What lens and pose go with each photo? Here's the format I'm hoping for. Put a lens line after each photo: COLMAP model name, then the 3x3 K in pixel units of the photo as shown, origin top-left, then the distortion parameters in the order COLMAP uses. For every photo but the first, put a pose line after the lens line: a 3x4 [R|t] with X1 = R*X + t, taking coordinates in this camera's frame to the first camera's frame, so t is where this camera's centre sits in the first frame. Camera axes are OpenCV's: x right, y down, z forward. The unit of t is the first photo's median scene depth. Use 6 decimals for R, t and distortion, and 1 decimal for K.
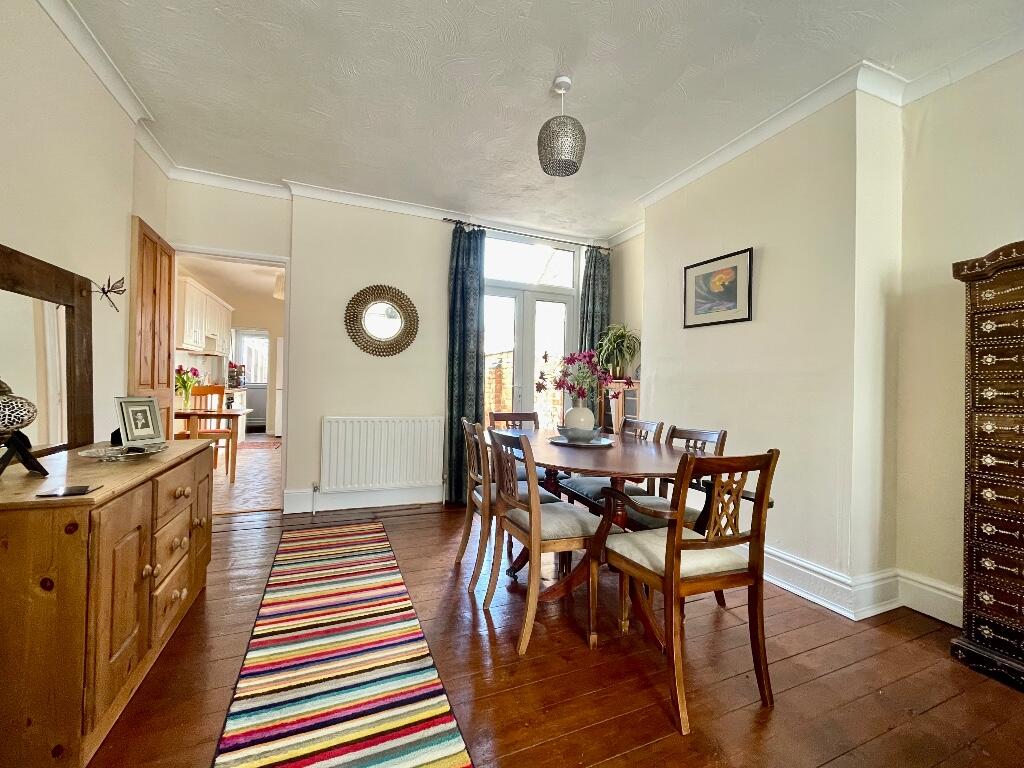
lens RADIAL K [[414.6, 0, 506.2], [0, 414.6, 378.6], [0, 0, 1]] dist [-0.000368, -0.000054]
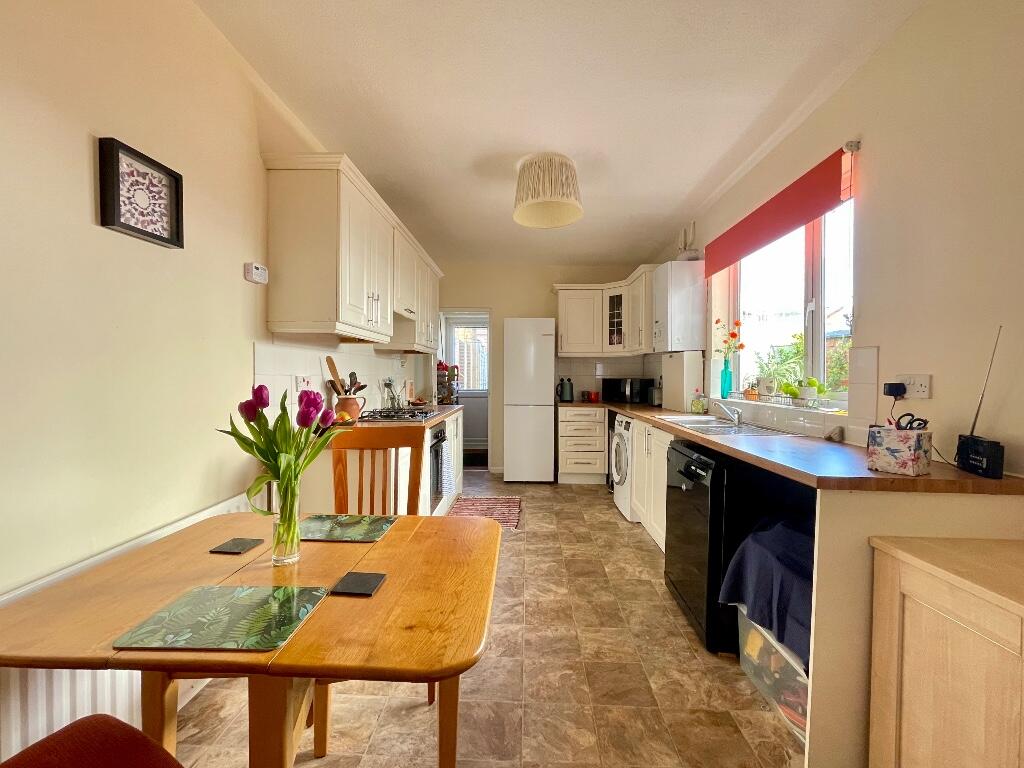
lens RADIAL K [[414.6, 0, 517.4], [0, 414.6, 390.3], [0, 0, 1]] dist [-0.000368, -0.000054]
pose [[0.917634, 0.005081, -0.397395, -0.302188], [0.011579, 0.999152, 0.039513, -0.020521], [0.397259, -0.040860, 0.916797, 0.462092]]
